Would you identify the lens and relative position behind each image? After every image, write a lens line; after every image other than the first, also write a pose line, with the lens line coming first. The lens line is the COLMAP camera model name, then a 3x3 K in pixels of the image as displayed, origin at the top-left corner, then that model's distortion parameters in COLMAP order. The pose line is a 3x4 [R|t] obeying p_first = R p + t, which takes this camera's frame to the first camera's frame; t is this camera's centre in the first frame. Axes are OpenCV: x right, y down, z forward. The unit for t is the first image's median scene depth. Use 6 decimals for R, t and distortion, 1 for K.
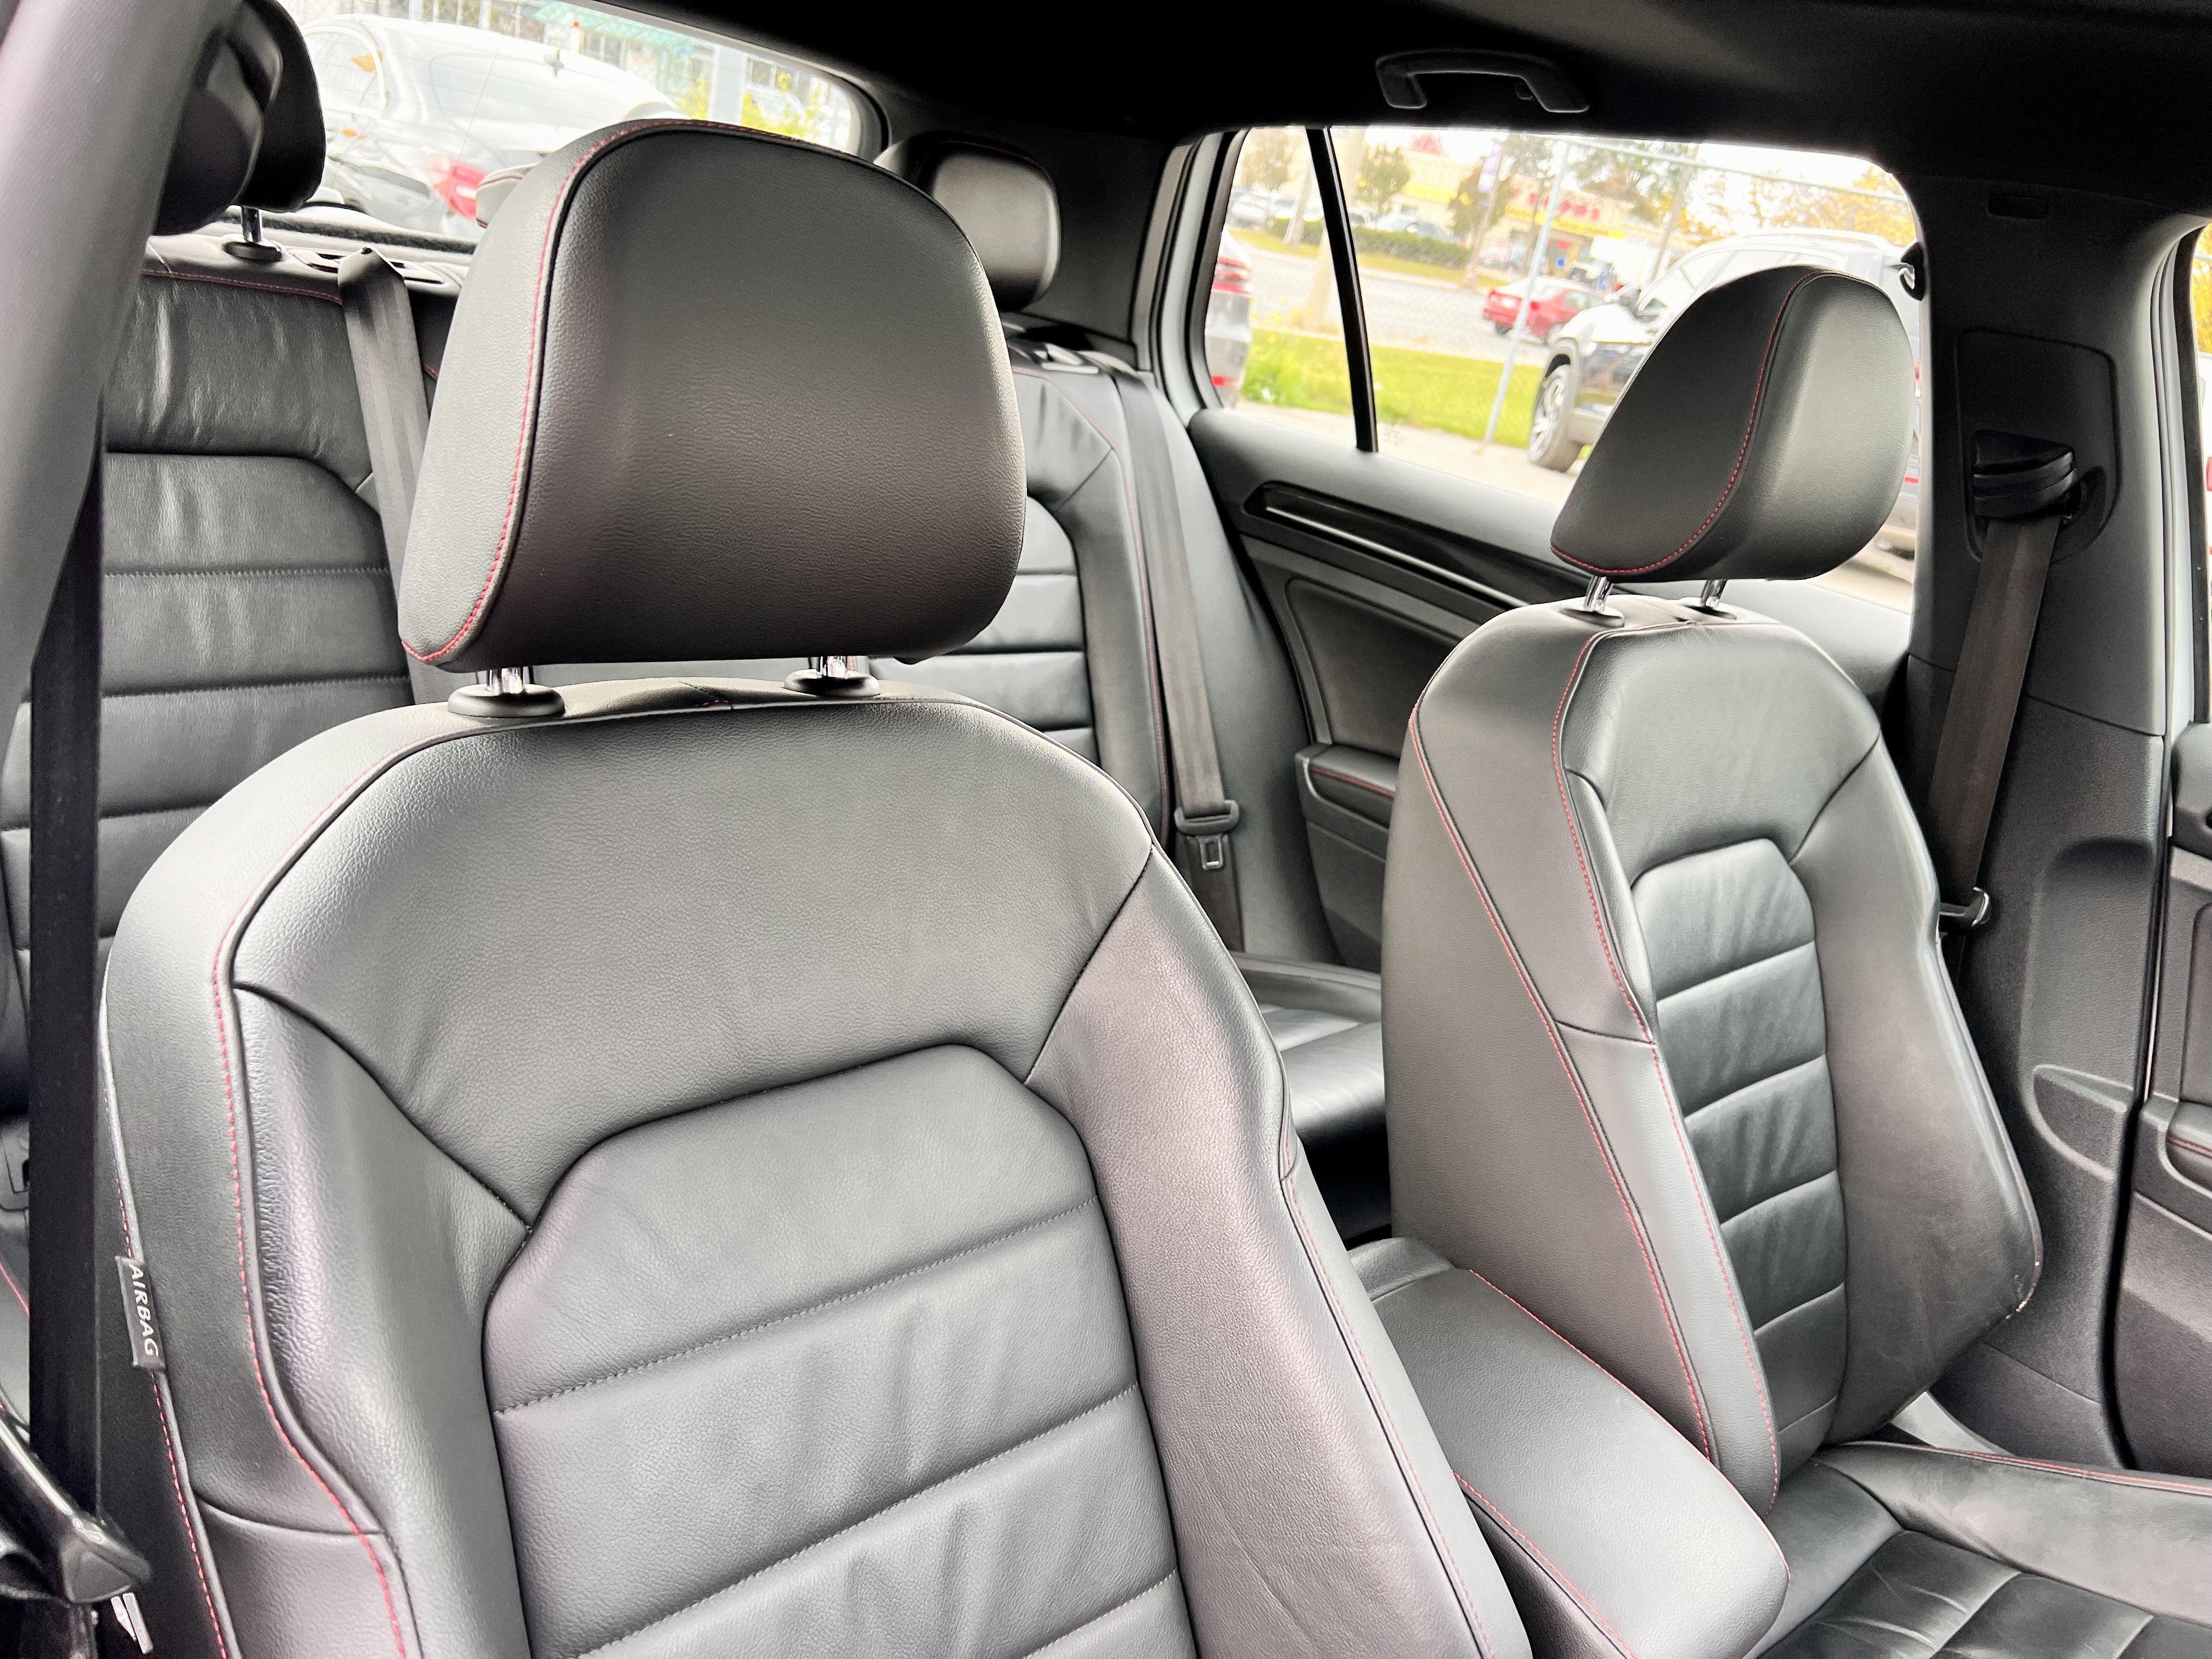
lens RADIAL K [[1654.1, 0, 1135.9], [0, 1654.1, 837.4], [0, 0, 1]] dist [0.064337, -0.098430]
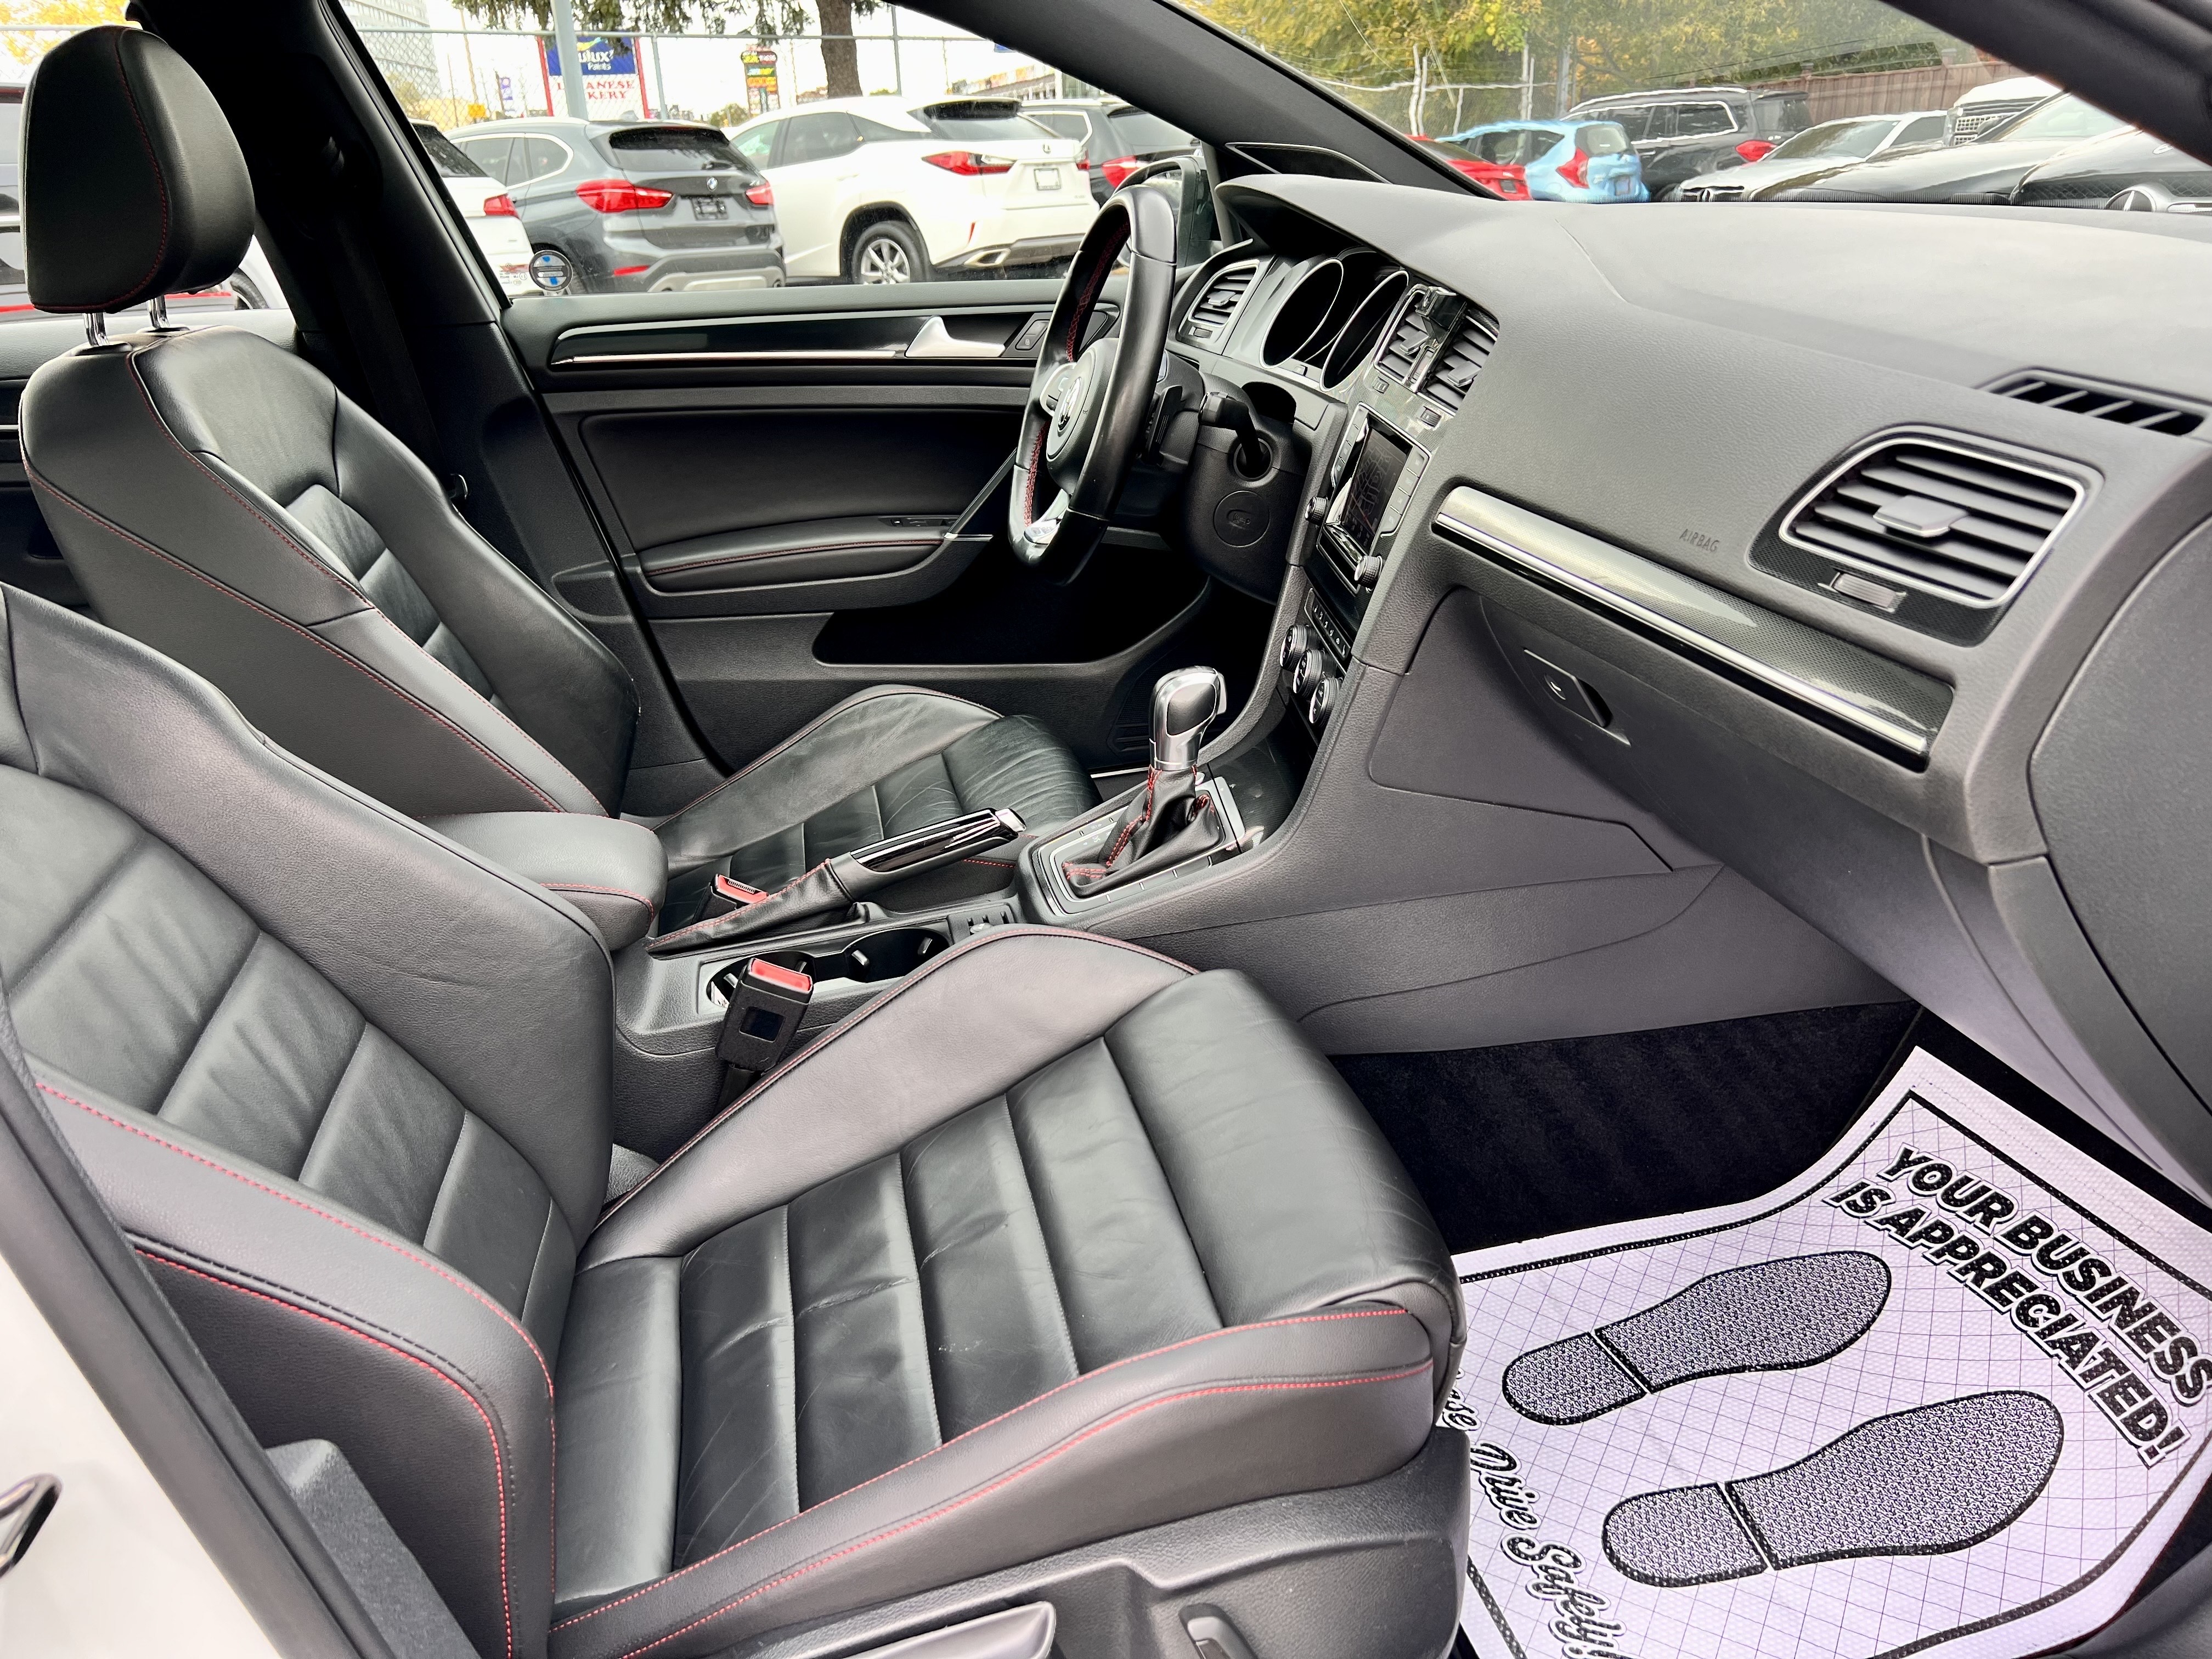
lens RADIAL K [[1667.9, 0, 1107.8], [0, 1667.9, 840.1], [0, 0, 1]] dist [0.028437, -0.029374]
pose [[0.484932, -0.513689, 0.707789, -0.447435], [0.438020, 0.843150, 0.311827, 0.114972], [-0.756954, 0.158810, 0.633876, -0.278150]]
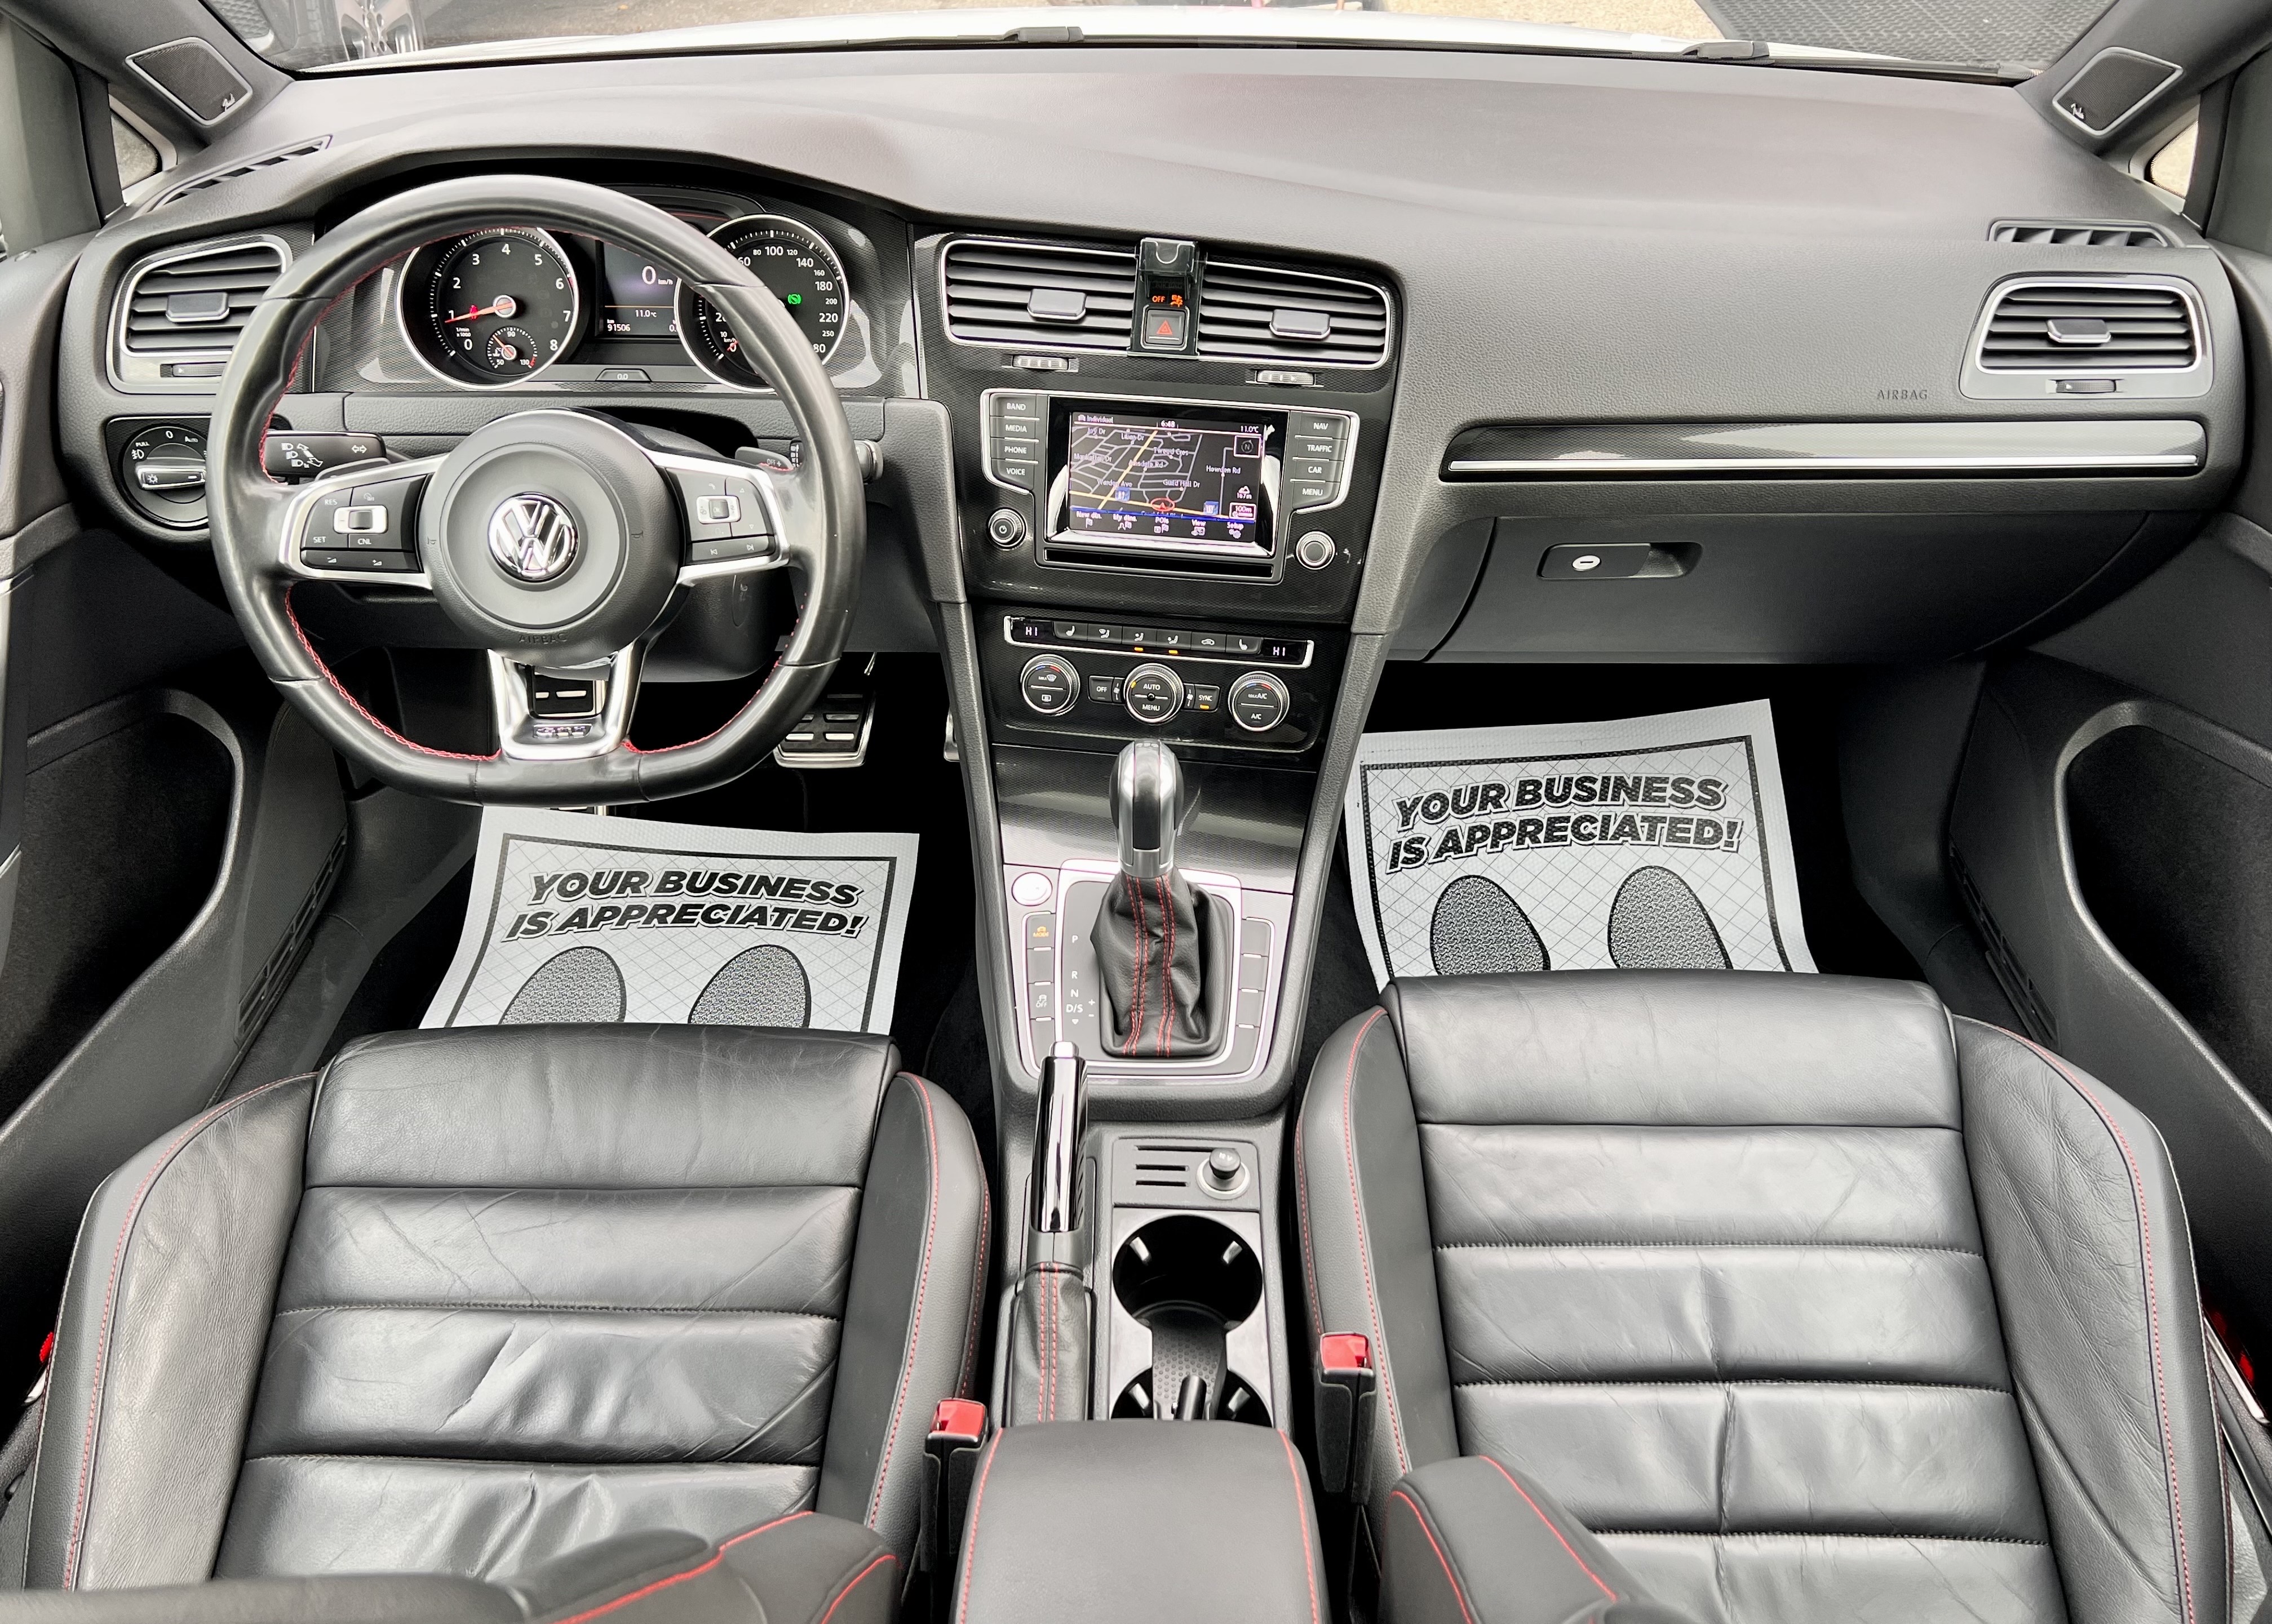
lens RADIAL K [[1779.8, 0, 1136.0], [0, 1779.8, 812.0], [0, 0, 1]] dist [0.070951, -0.114344]
pose [[-0.728658, -0.520677, 0.444920, 0.038540], [0.114252, 0.548118, 0.828561, -0.481929], [-0.675281, 0.654570, -0.339903, 0.873295]]
